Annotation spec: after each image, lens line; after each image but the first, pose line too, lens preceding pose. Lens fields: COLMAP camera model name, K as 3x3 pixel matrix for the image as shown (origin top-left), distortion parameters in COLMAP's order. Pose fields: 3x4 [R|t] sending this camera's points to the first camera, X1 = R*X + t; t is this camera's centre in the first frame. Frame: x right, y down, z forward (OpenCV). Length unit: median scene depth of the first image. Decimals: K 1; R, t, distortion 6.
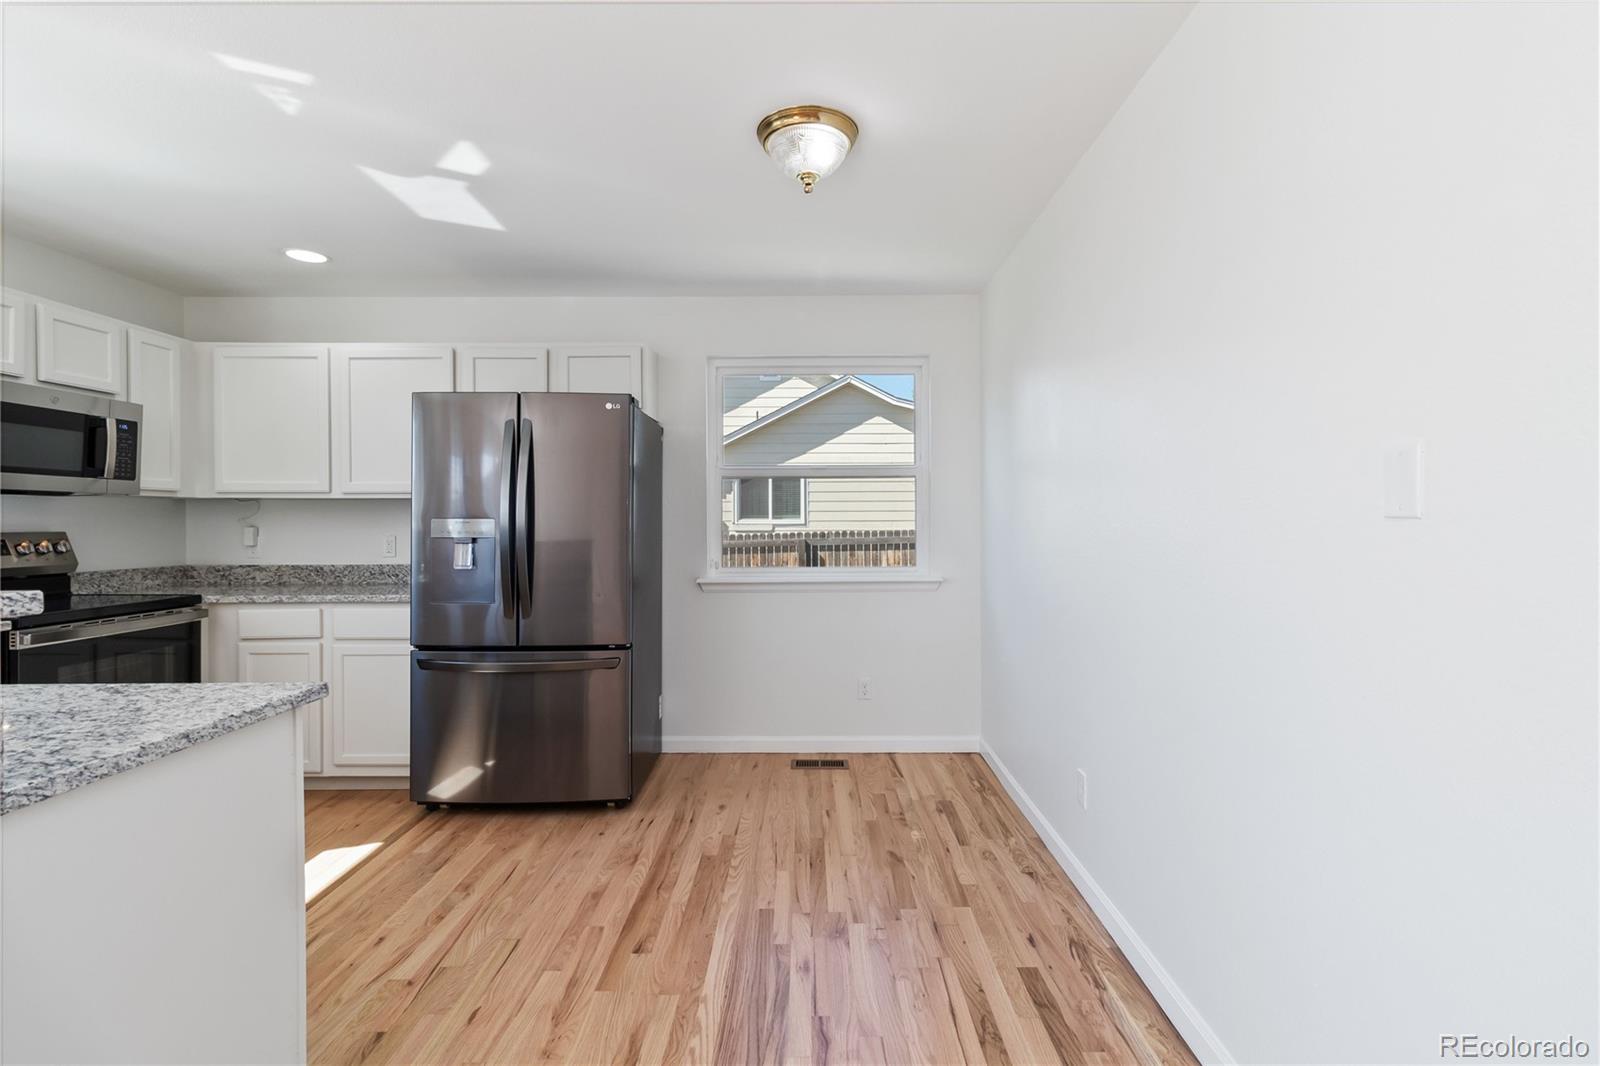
lens RADIAL K [[743.9, 0, 814.4], [0, 743.9, 525.9], [0, 0, 1]] dist [0.002107, 0.000703]
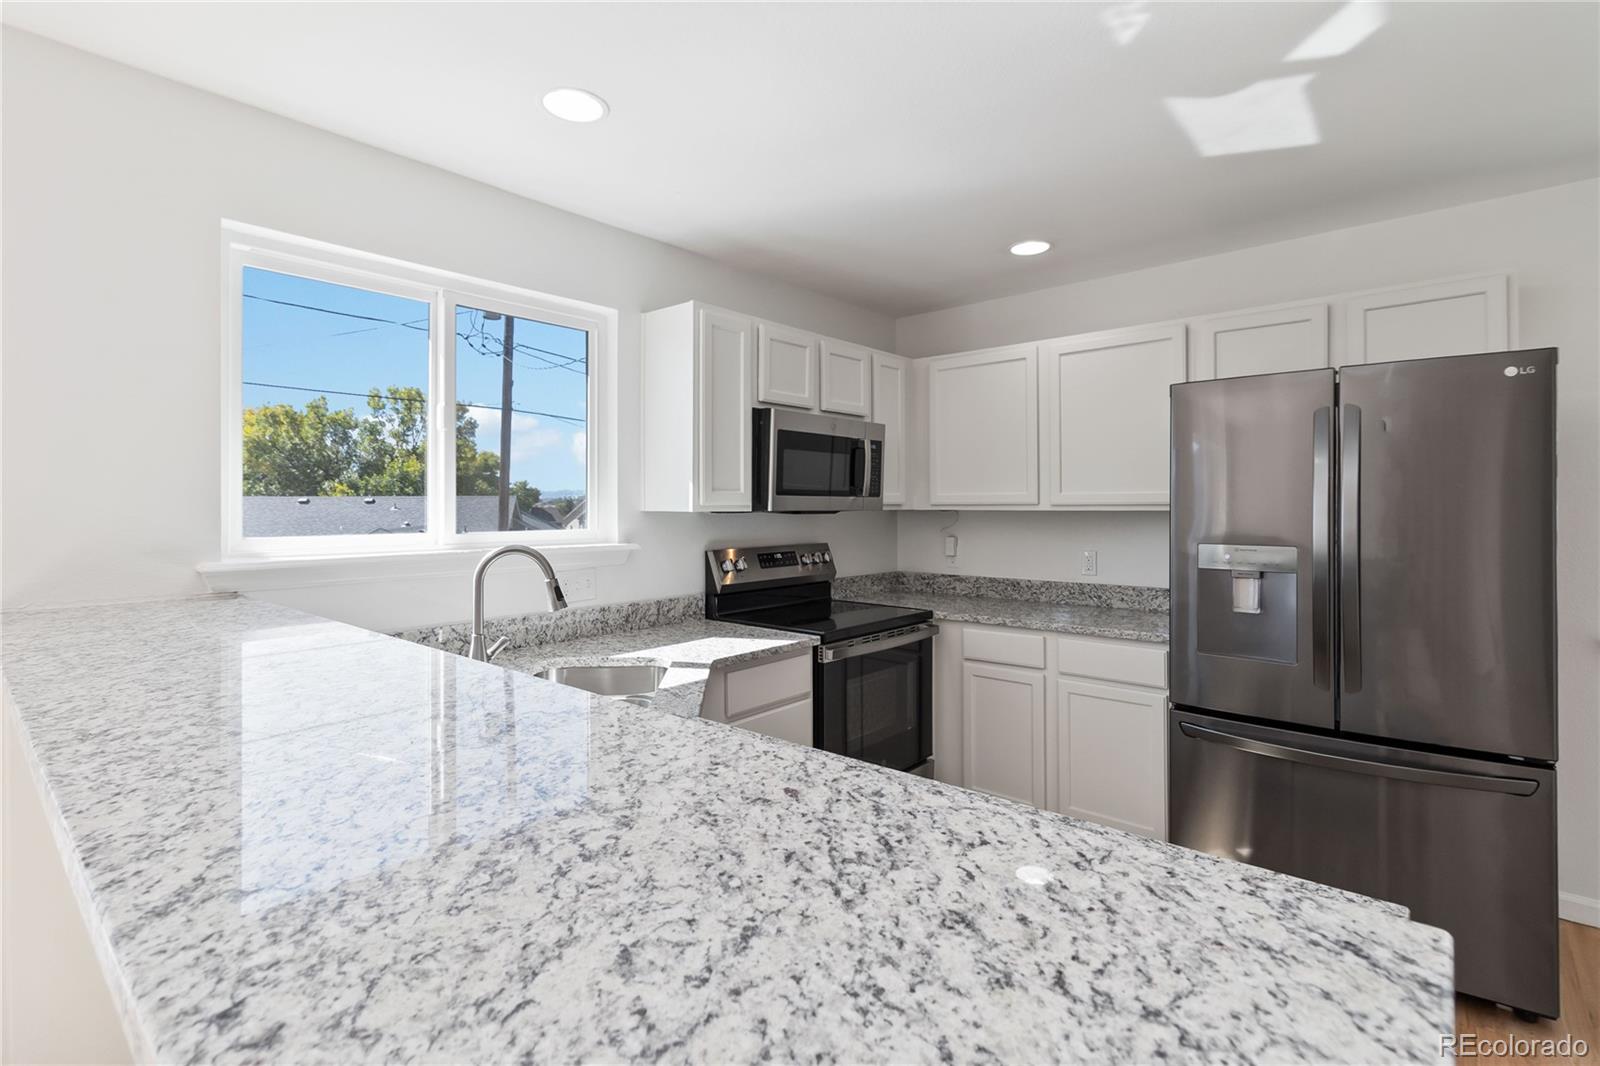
lens RADIAL K [[743.9, 0, 801.5], [0, 743.9, 504.8], [0, 0, 1]] dist [0.002107, 0.000703]
pose [[0.753644, -0.002743, -0.657277, -0.300433], [-0.001702, 0.999980, -0.006125, -0.042781], [0.657280, 0.005734, 0.753624, 0.133573]]
